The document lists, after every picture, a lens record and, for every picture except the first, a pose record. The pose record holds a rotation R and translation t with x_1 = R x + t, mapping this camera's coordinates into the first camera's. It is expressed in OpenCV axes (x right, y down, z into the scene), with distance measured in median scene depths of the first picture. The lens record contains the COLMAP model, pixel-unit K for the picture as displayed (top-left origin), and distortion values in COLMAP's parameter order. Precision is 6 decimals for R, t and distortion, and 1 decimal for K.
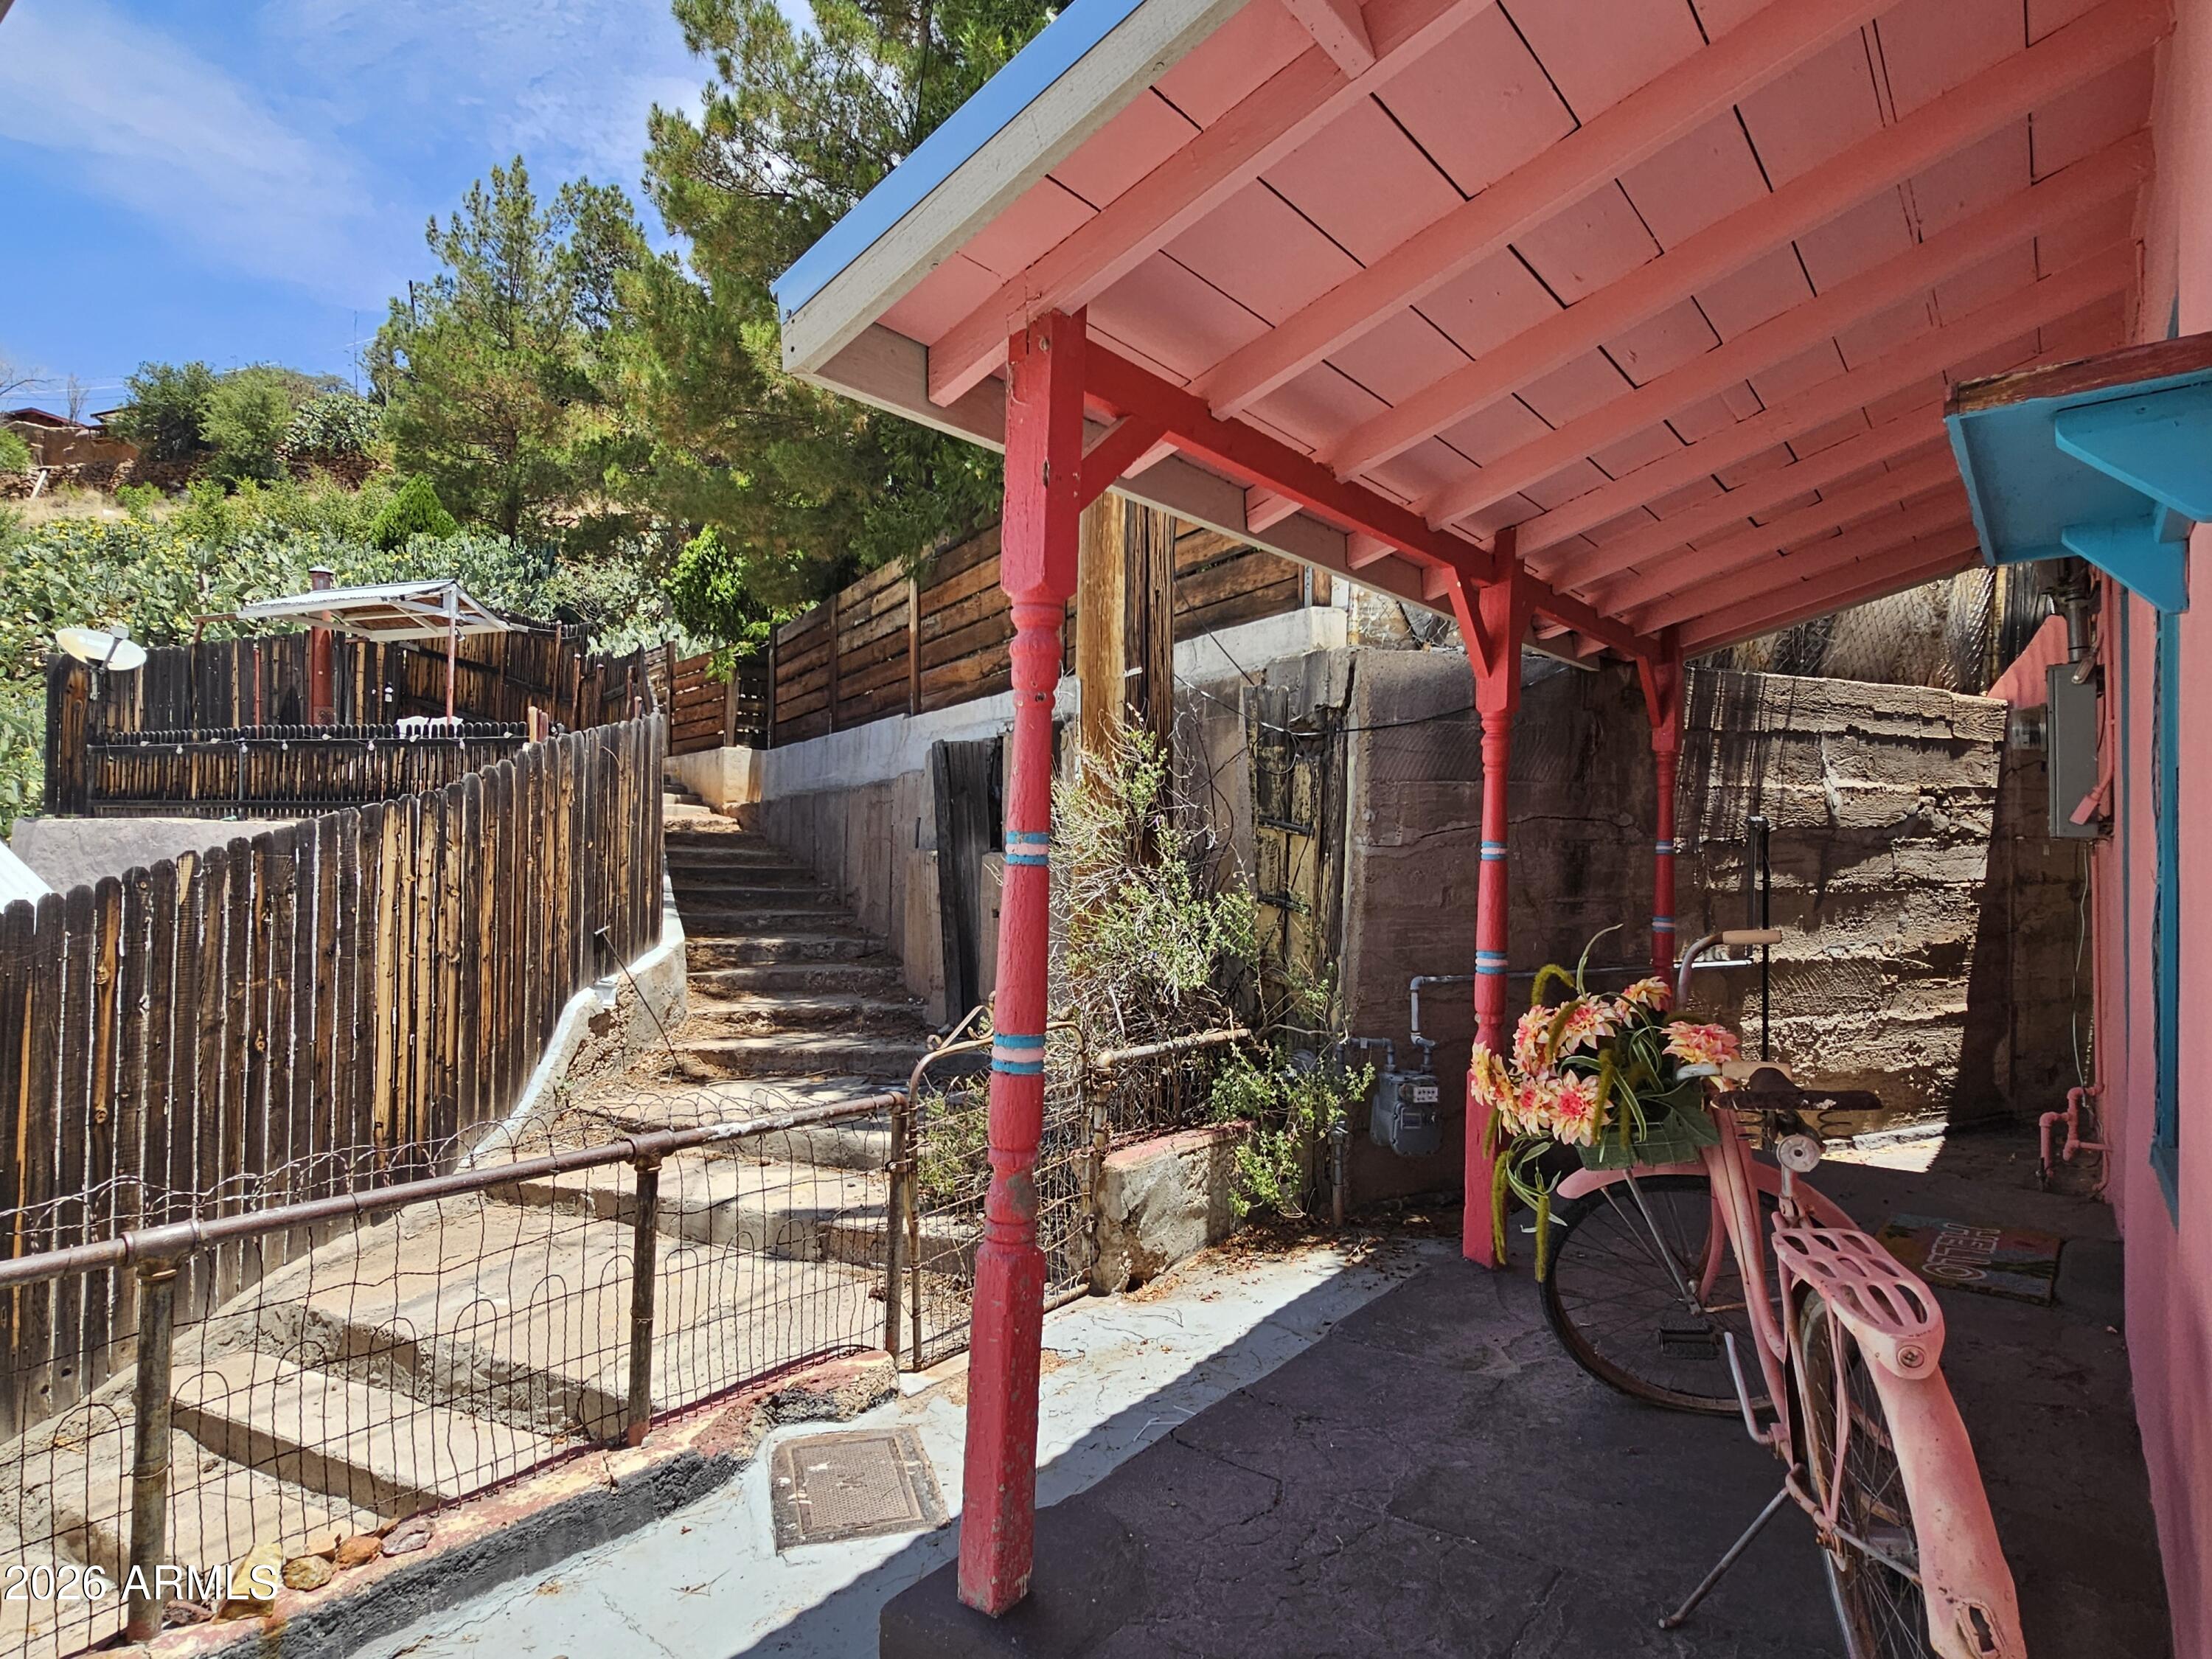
lens RADIAL K [[1259.2, 0, 1091.2], [0, 1259.2, 841.8], [0, 0, 1]] dist [0.000540, -0.000878]
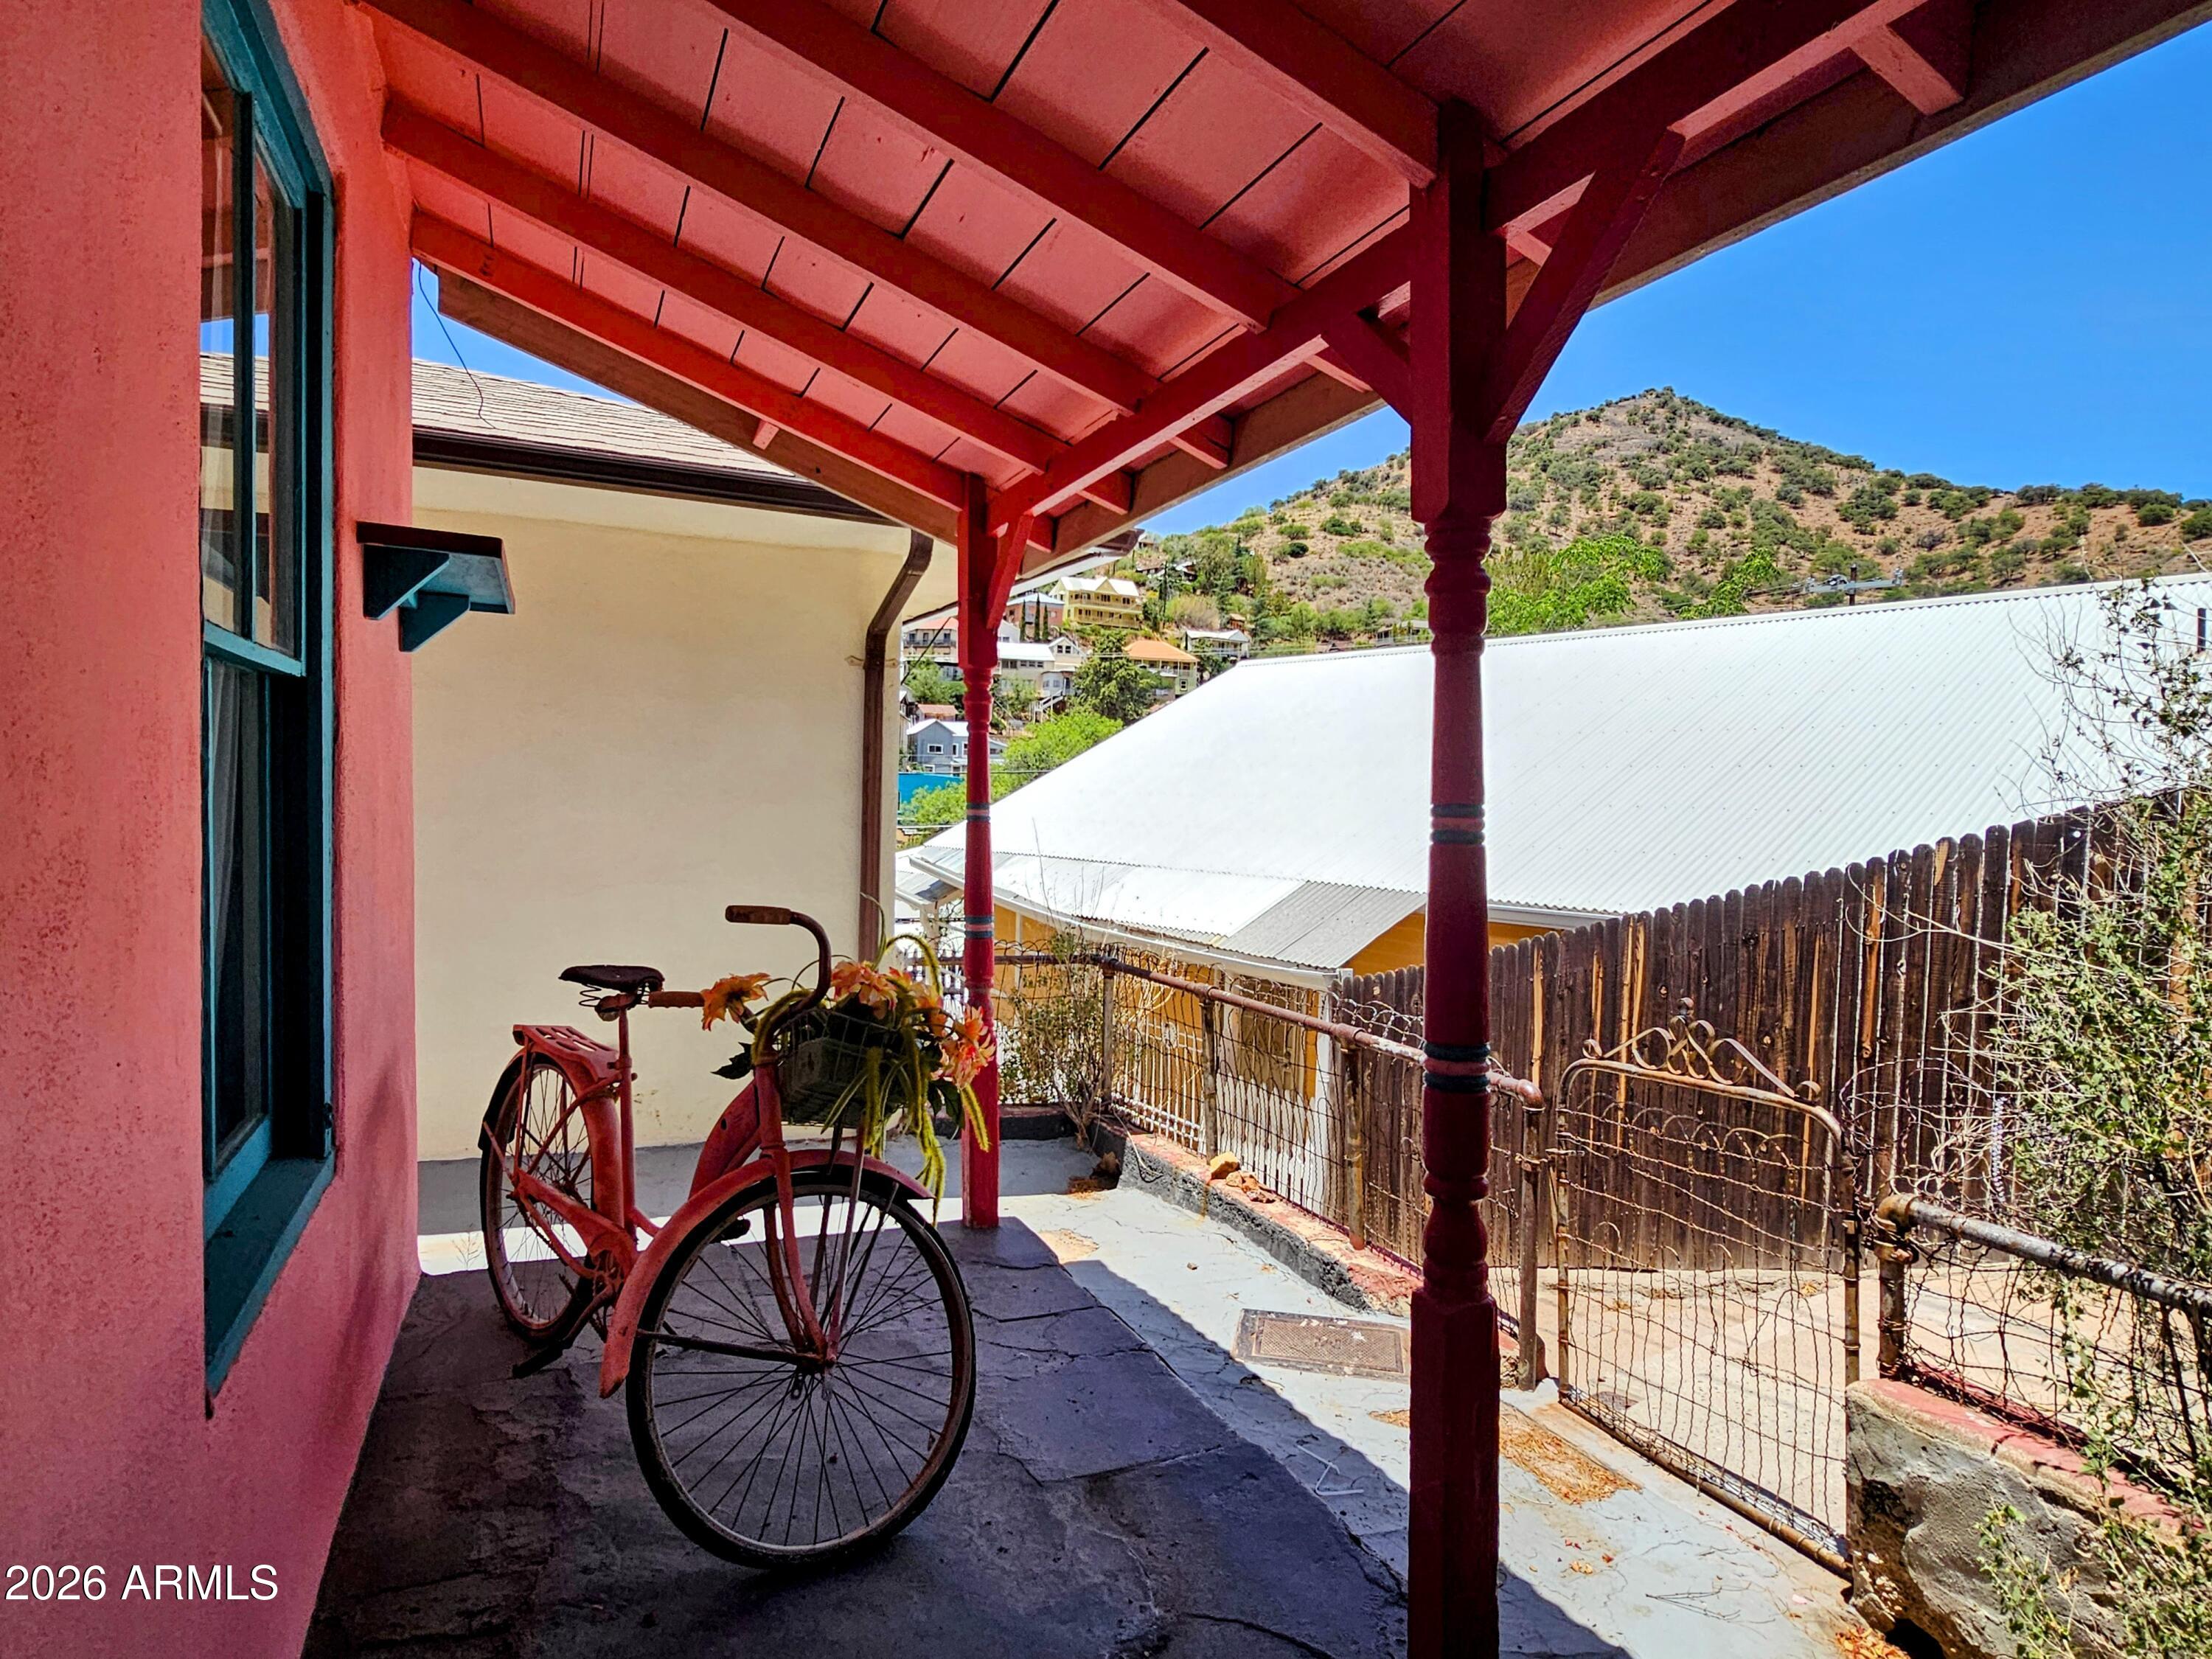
lens RADIAL K [[1259.2, 0, 1097.7], [0, 1259.2, 842.6], [0, 0, 1]] dist [0.000540, -0.000878]
pose [[0.346299, 0.020952, -0.937890, 0.084789], [-0.010006, 0.999776, 0.018640, -0.001773], [0.938071, 0.002929, 0.346432, -0.107531]]
